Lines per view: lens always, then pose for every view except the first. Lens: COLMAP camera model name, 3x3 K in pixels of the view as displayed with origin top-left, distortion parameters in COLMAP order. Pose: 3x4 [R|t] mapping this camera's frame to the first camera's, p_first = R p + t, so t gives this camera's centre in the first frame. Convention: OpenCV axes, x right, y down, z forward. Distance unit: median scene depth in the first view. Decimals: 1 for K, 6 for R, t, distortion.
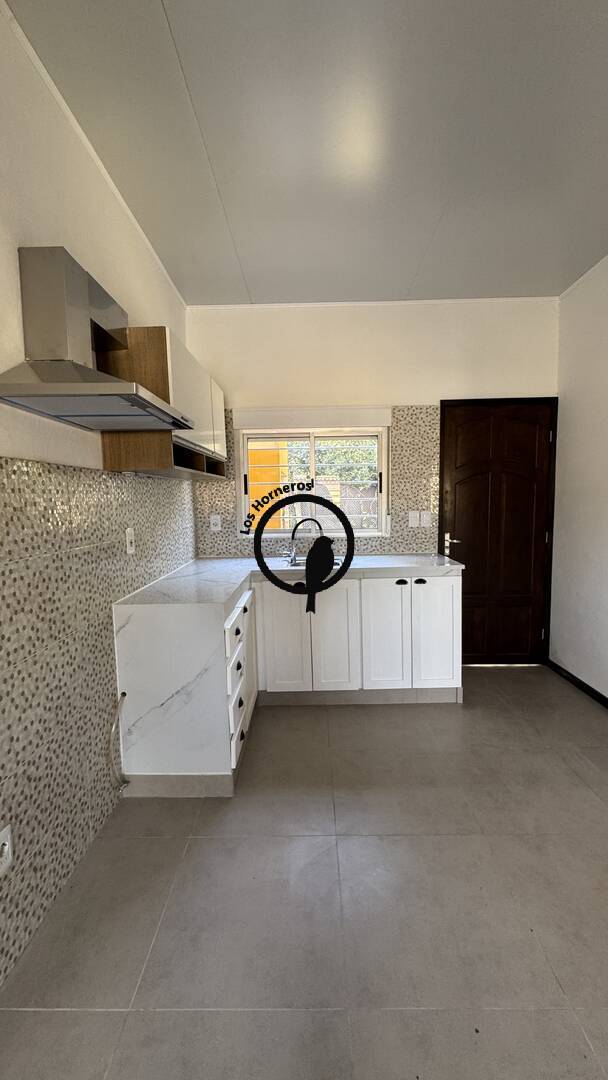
lens RADIAL K [[432.7, 0, 305.3], [0, 432.7, 539.1], [0, 0, 1]] dist [-0.002155, -0.000045]
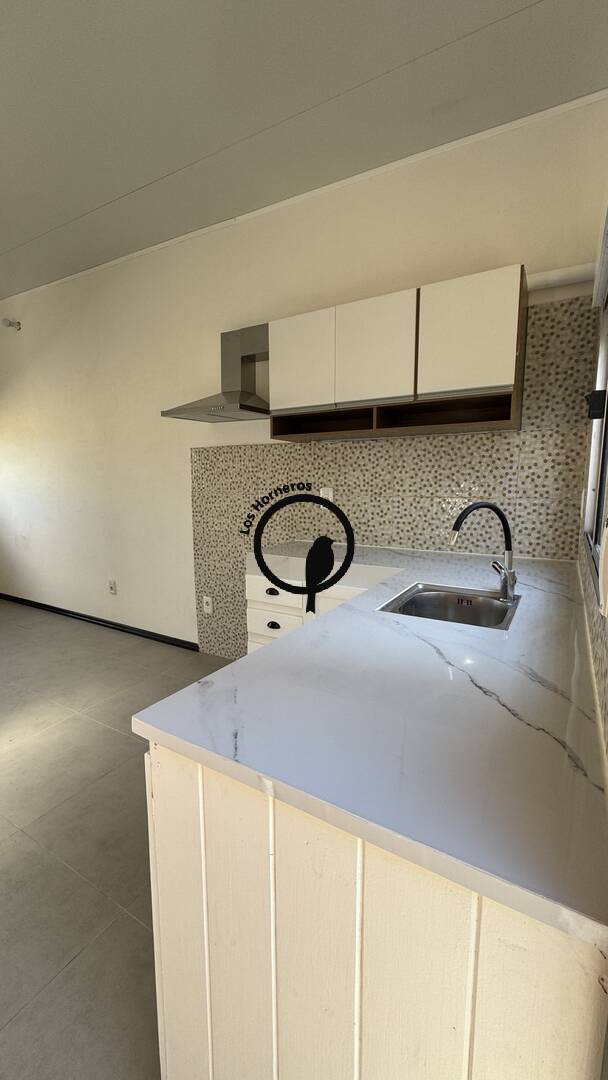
lens RADIAL K [[432.7, 0, 305.3], [0, 432.7, 539.1], [0, 0, 1]] dist [-0.002155, -0.000045]
pose [[-0.496154, 0.142499, -0.856461, 0.517488], [-0.070661, 0.976540, 0.203412, -0.097474], [0.865354, 0.161443, -0.474445, 1.190182]]
